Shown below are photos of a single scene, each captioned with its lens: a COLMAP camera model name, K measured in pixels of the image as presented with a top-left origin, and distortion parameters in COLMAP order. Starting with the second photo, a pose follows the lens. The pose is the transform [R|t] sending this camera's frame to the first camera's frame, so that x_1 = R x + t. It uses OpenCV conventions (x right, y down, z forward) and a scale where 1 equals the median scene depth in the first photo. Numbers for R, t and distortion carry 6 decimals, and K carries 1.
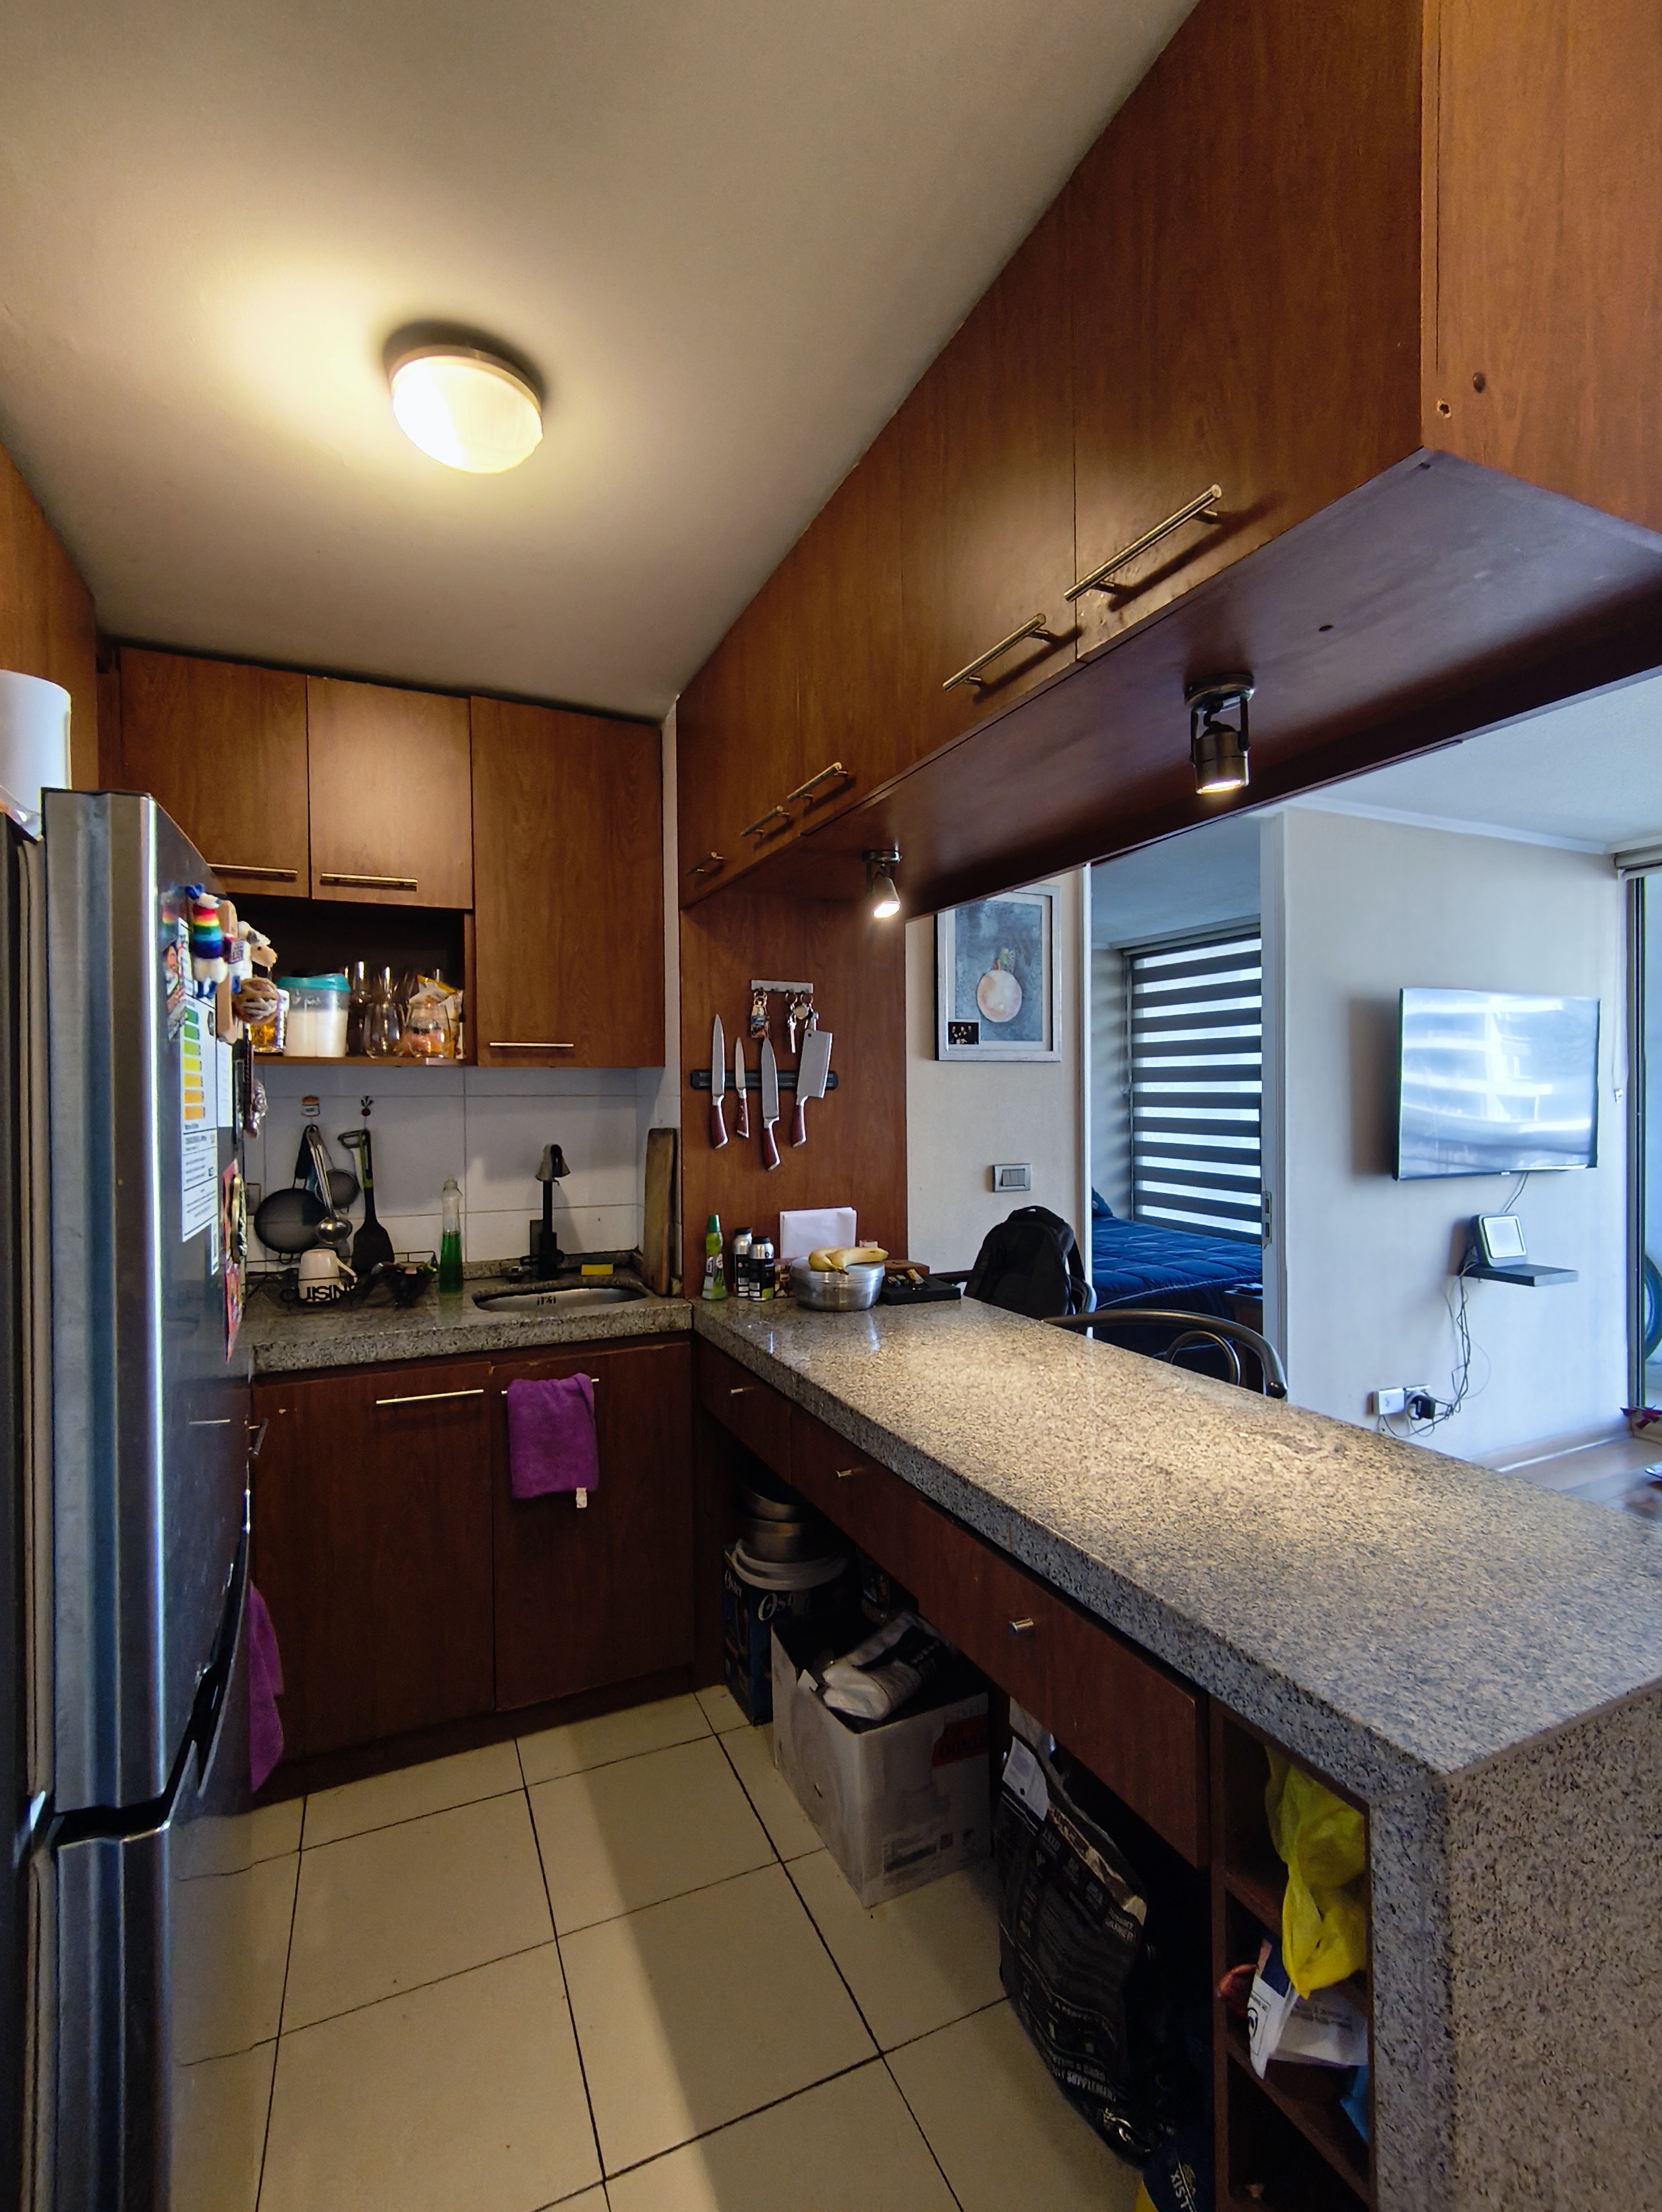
lens RADIAL K [[991.6, 0, 843.0], [0, 991.6, 1103.1], [0, 0, 1]] dist [-0.000836, 0.000960]
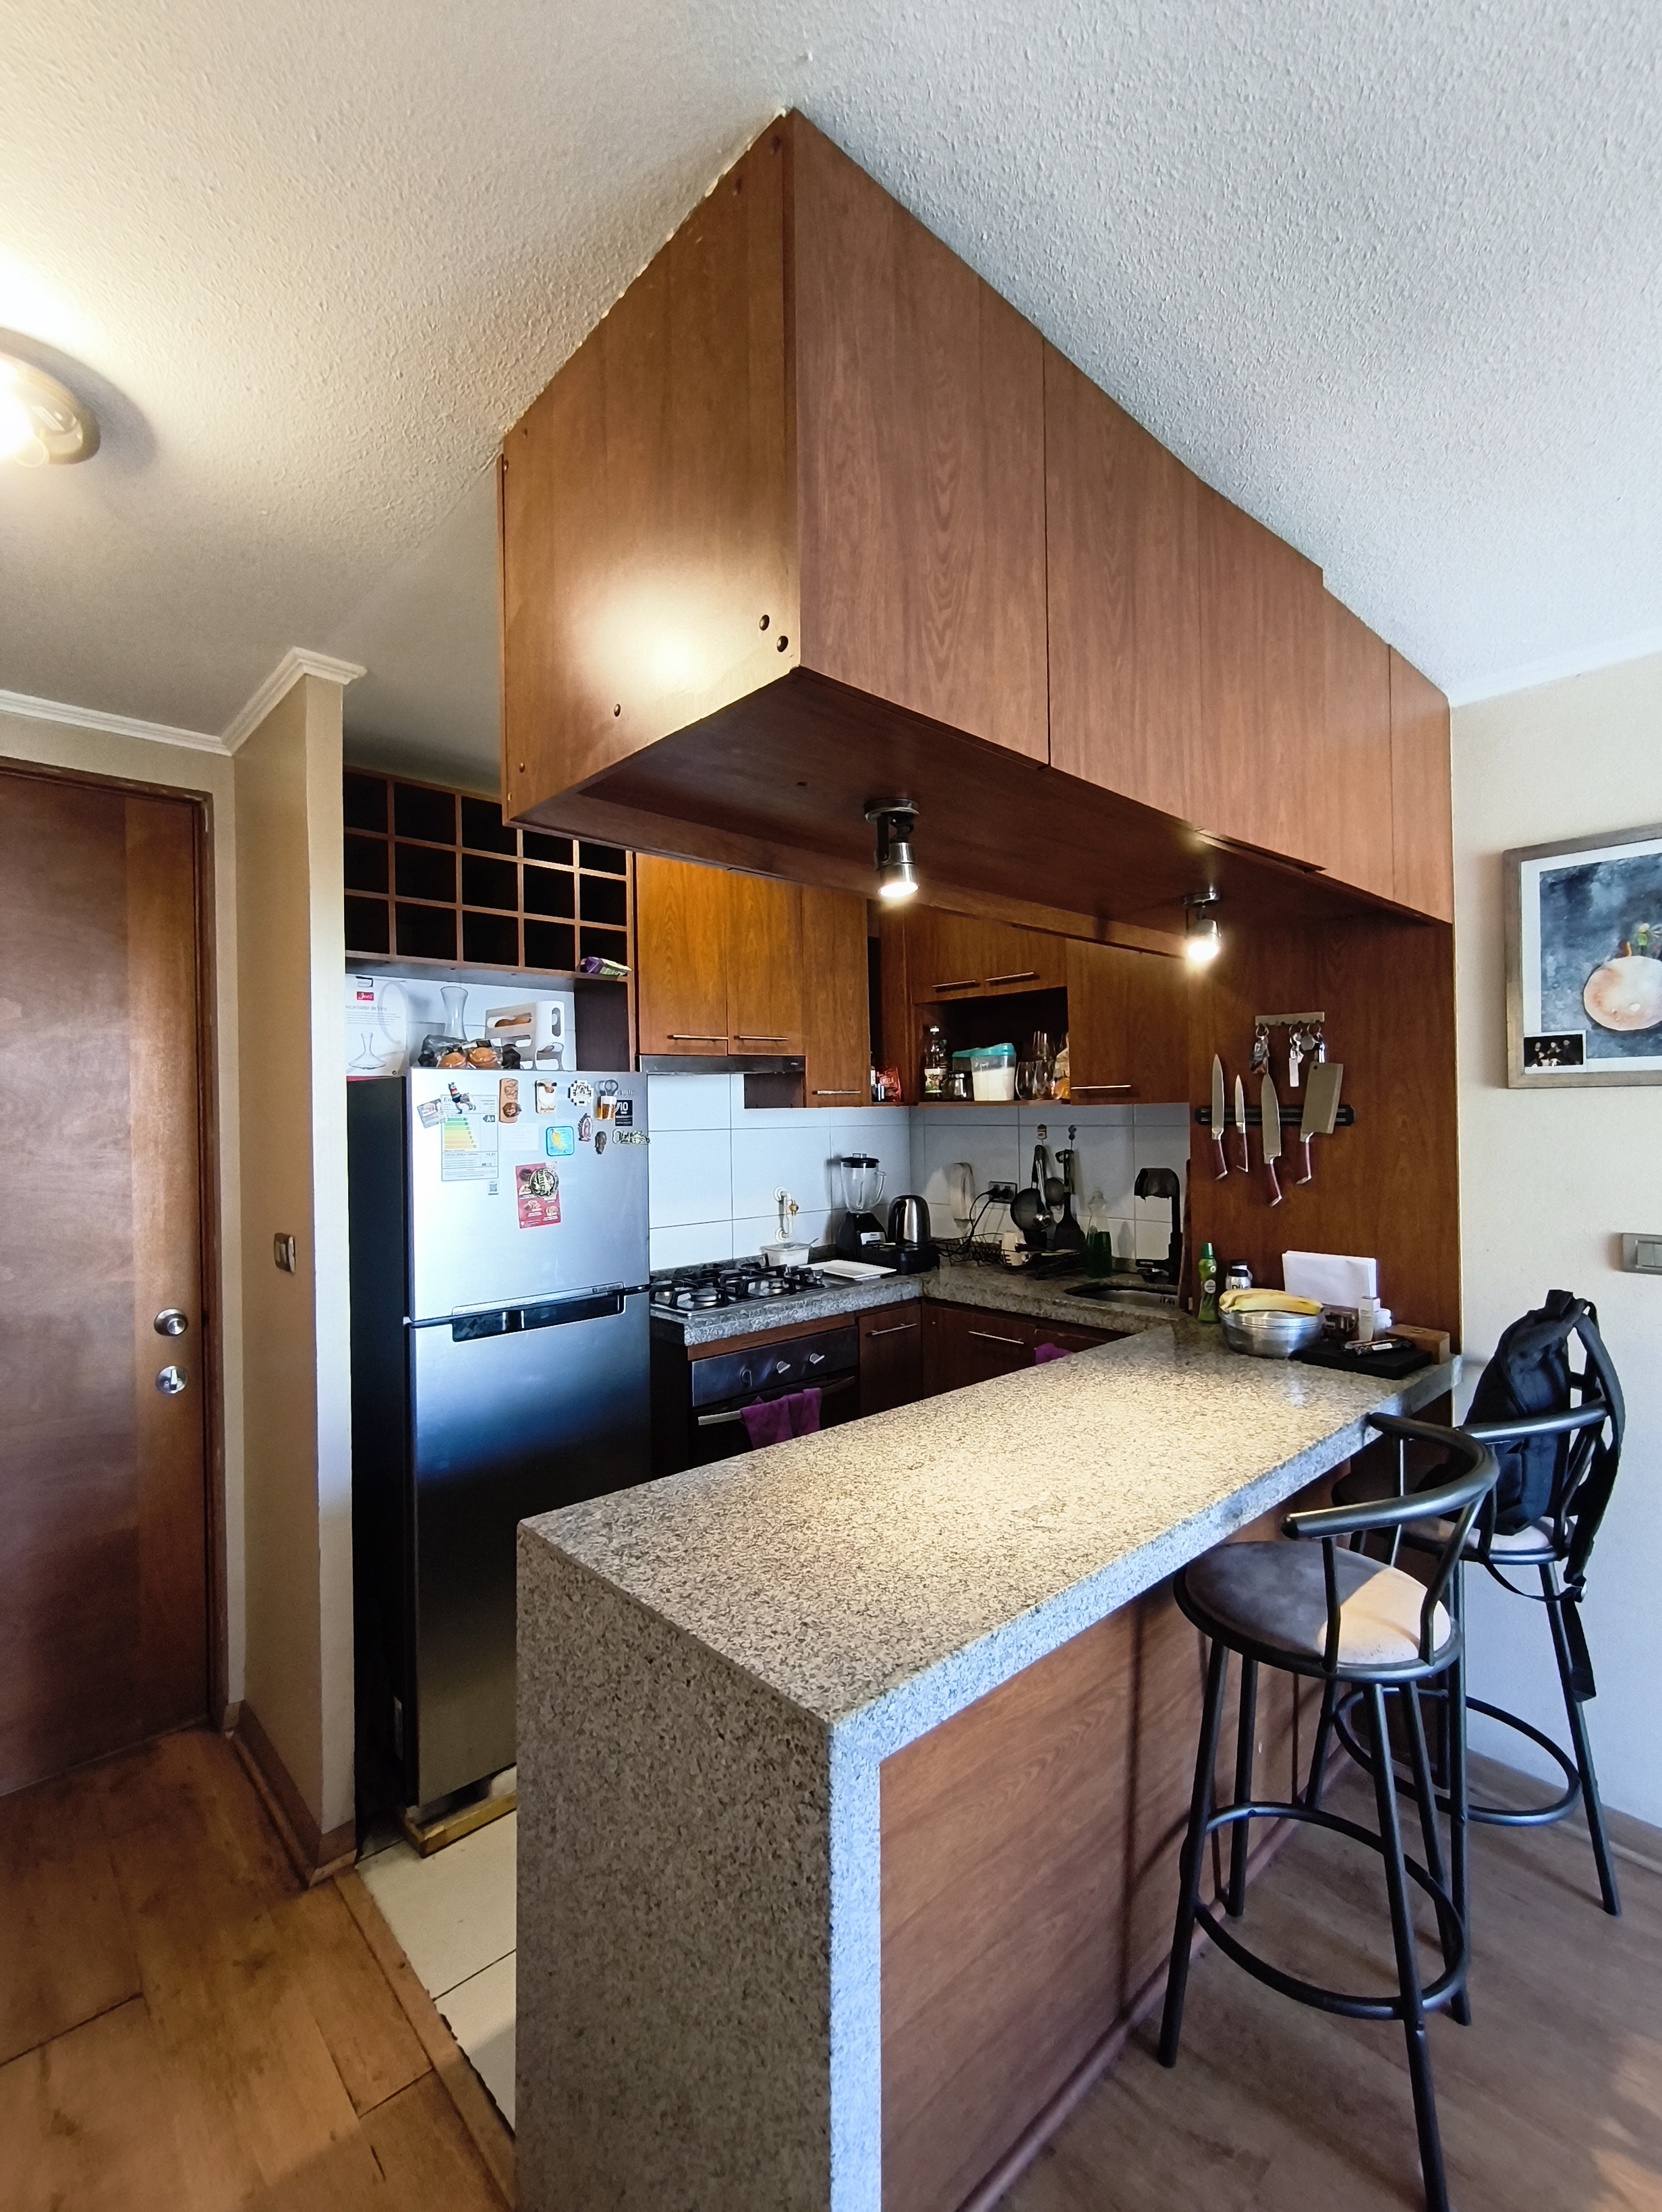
lens RADIAL K [[983.7, 0, 834.2], [0, 983.7, 1114.0], [0, 0, 1]] dist [-0.003325, 0.002678]
pose [[0.311340, 0.003224, -0.950293, 1.020862], [-0.000341, 0.999995, 0.003281, -0.038868], [0.950298, -0.000698, 0.311340, 0.395414]]
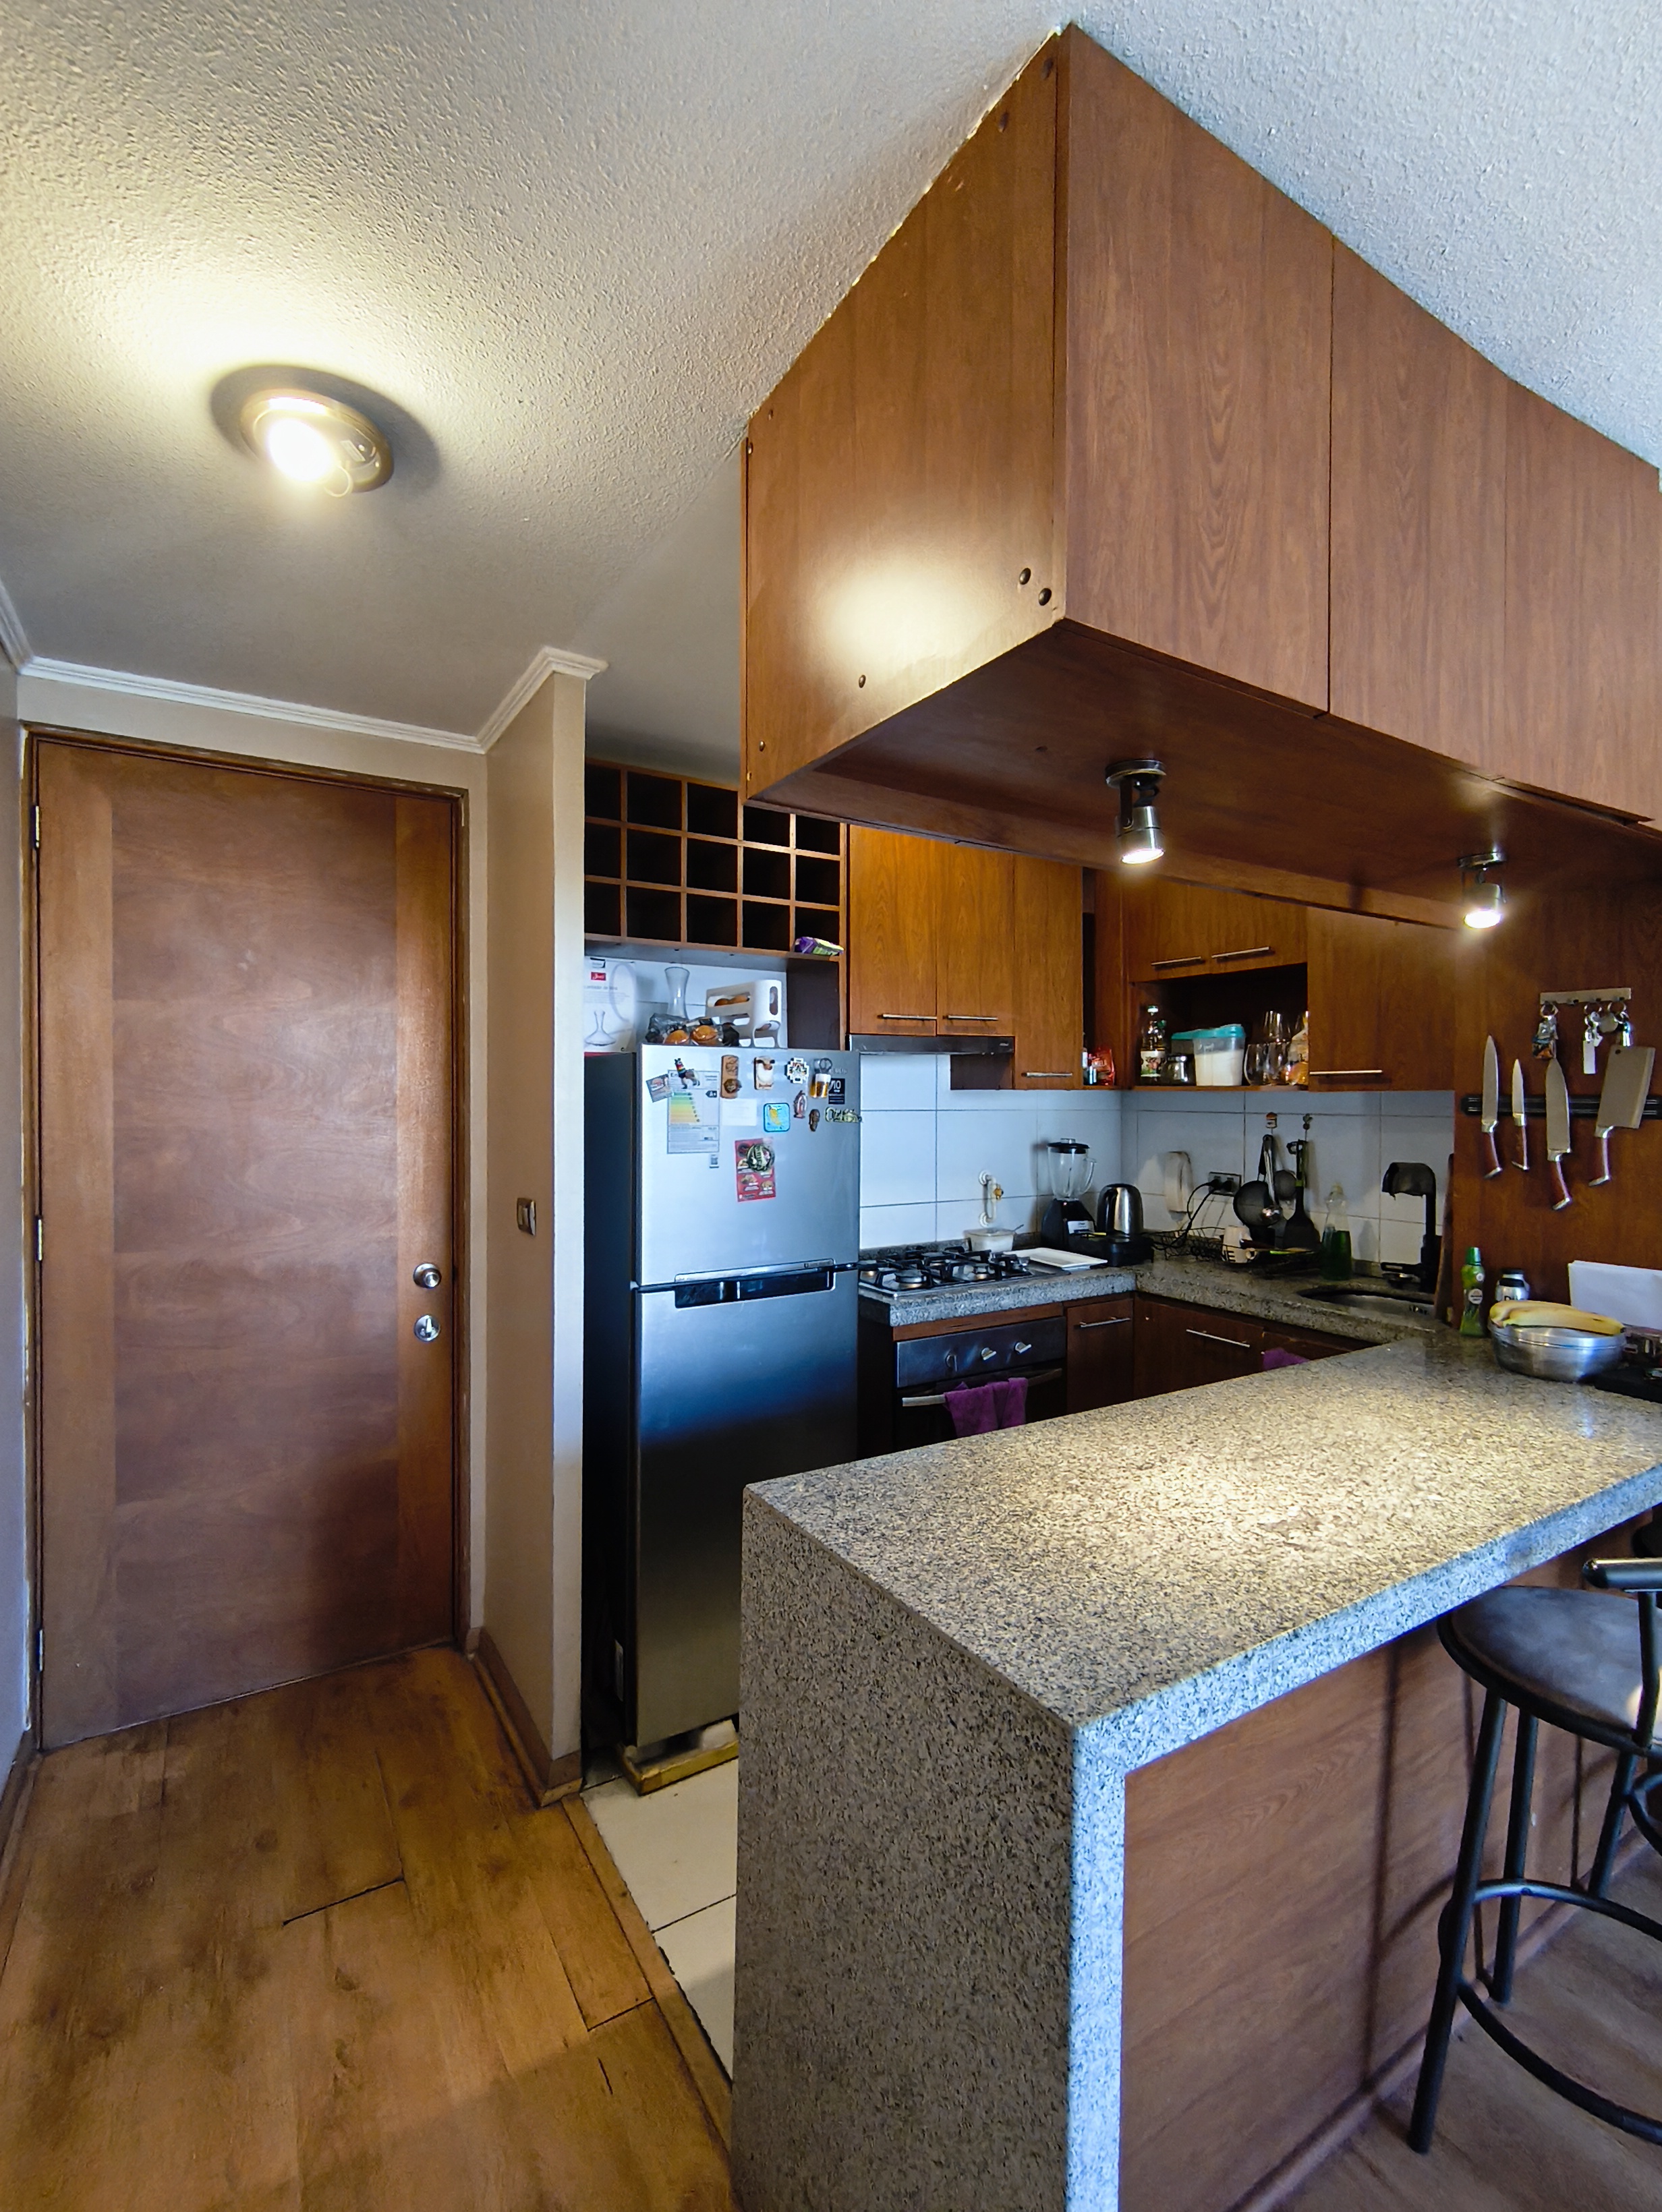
lens RADIAL K [[990.4, 0, 831.0], [0, 990.4, 1106.0], [0, 0, 1]] dist [-0.002756, 0.002358]
pose [[0.120423, 0.015258, -0.992605, 1.005120], [-0.017079, 0.999766, 0.013296, -0.033451], [0.992576, 0.015351, 0.120655, 0.368895]]
